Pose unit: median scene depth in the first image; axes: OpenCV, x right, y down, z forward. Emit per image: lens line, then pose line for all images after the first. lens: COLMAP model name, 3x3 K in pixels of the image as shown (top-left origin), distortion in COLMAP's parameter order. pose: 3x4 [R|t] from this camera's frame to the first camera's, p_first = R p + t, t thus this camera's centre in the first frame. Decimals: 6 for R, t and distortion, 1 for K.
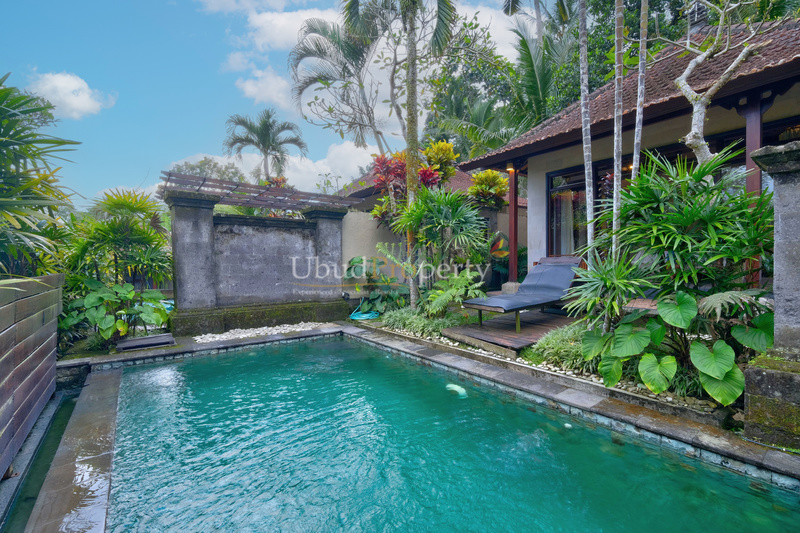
lens RADIAL K [[350.1, 0, 402.7], [0, 350.1, 261.5], [0, 0, 1]] dist [-0.001904, -0.000273]
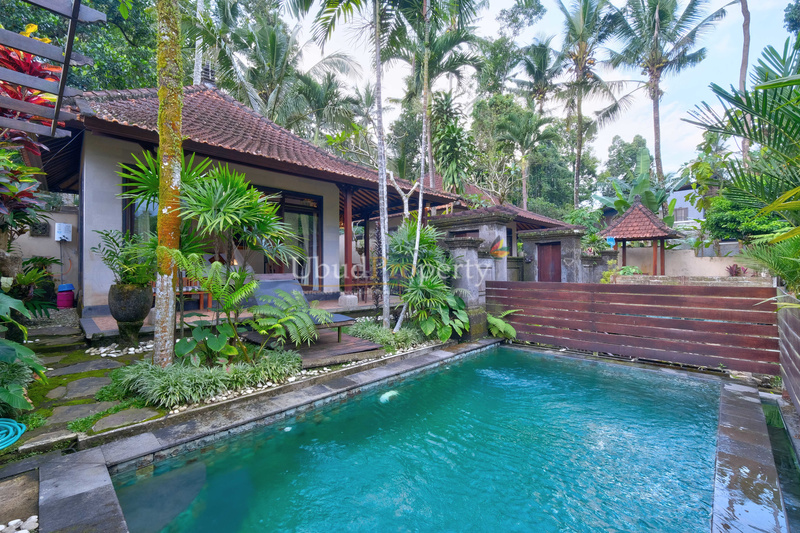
lens RADIAL K [[350.1, 0, 403.0], [0, 350.1, 269.8], [0, 0, 1]] dist [-0.001904, -0.000273]
pose [[-0.144966, 0.007262, 0.989410, -0.896197], [0.014945, 0.999875, -0.005149, -0.016184], [-0.989324, 0.014041, -0.145057, 1.080117]]
